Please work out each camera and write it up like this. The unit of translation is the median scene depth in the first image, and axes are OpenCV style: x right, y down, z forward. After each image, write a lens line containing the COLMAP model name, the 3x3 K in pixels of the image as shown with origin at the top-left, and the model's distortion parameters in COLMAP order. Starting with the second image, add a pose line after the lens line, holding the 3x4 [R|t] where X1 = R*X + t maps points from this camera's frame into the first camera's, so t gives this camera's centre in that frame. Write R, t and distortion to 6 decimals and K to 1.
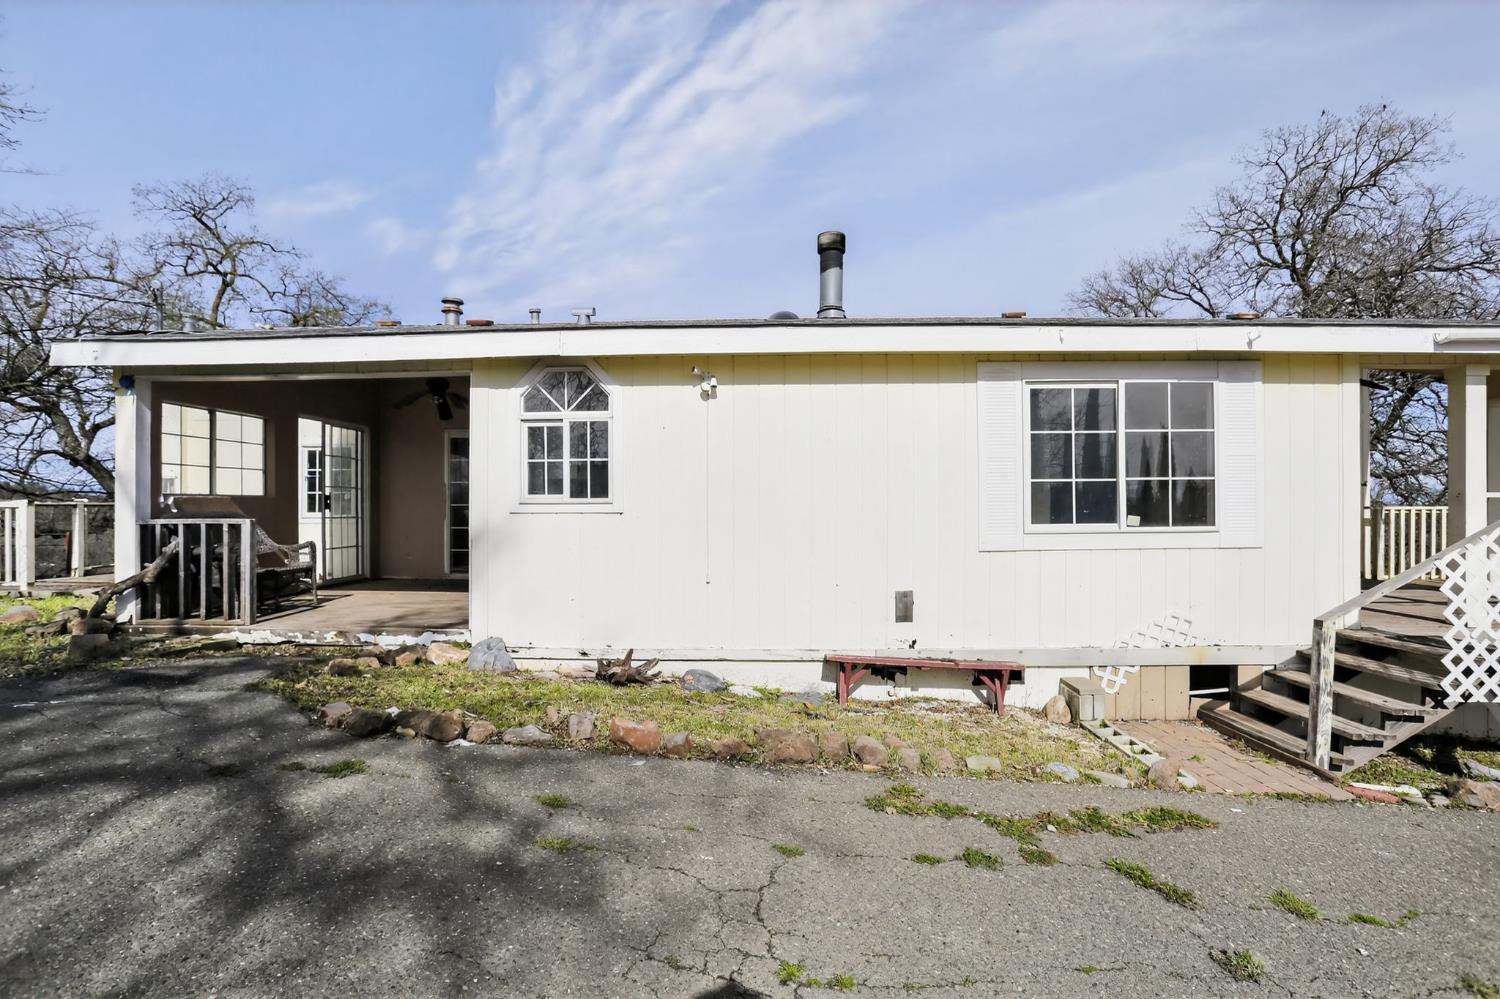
lens RADIAL K [[723.4, 0, 753.4], [0, 723.4, 499.2], [0, 0, 1]] dist [-0.053761, 0.007241]
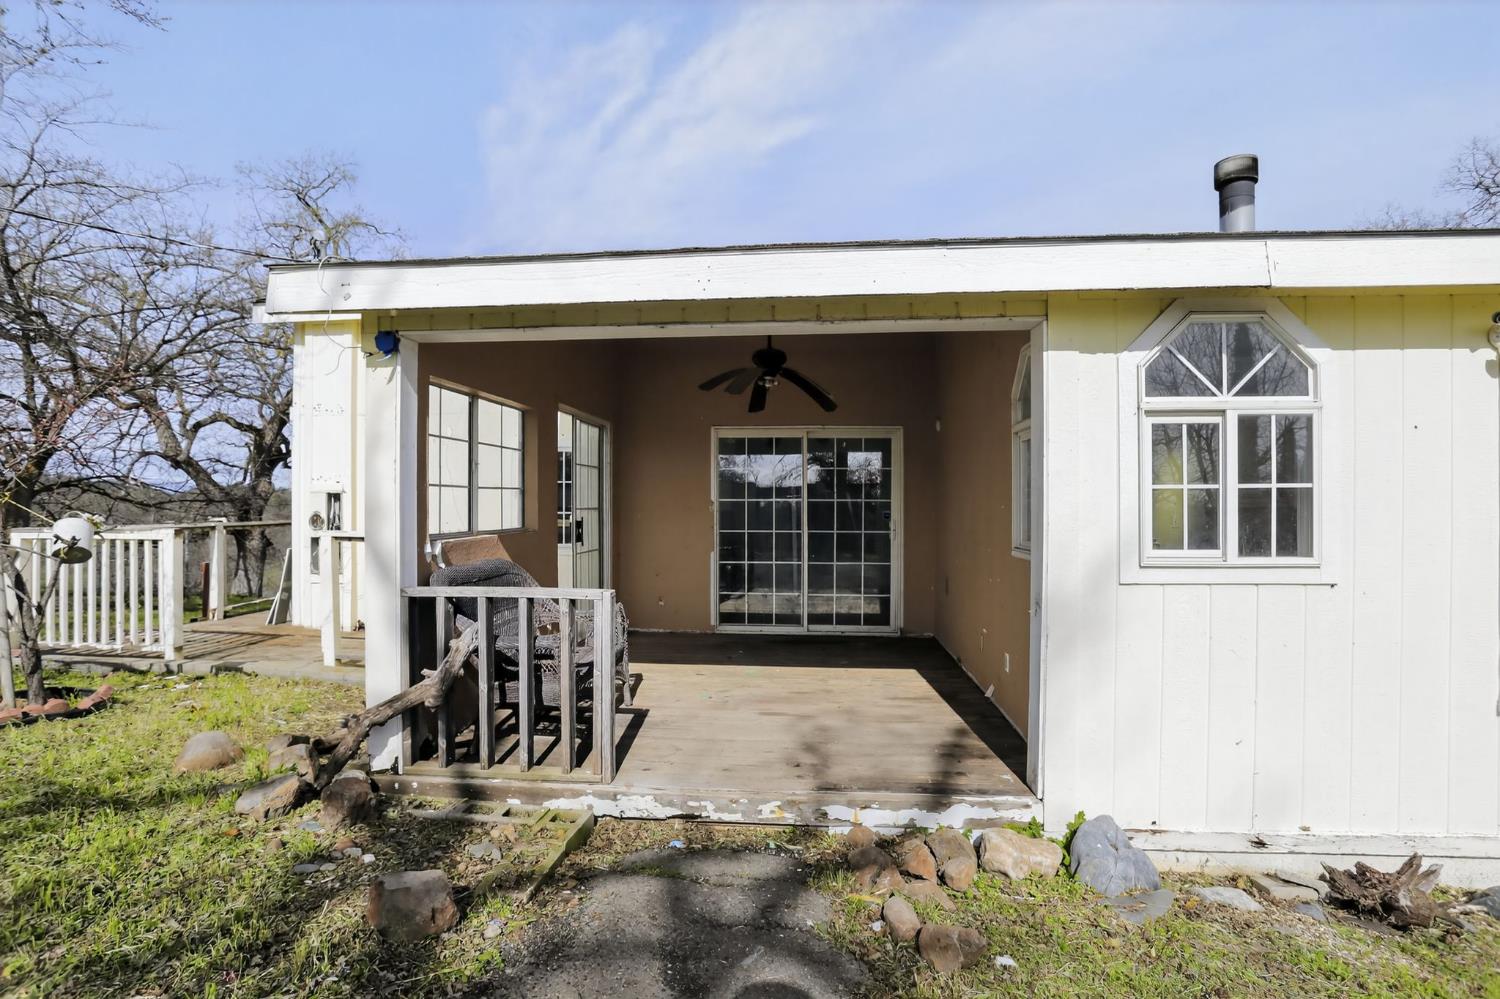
lens RADIAL K [[723.4, 0, 752.6], [0, 723.4, 497.0], [0, 0, 1]] dist [-0.053761, 0.007241]
pose [[0.997895, 0.001445, -0.064837, -0.564587], [-0.001280, 0.999996, 0.002598, -0.046004], [0.064840, -0.002510, 0.997893, 0.443627]]
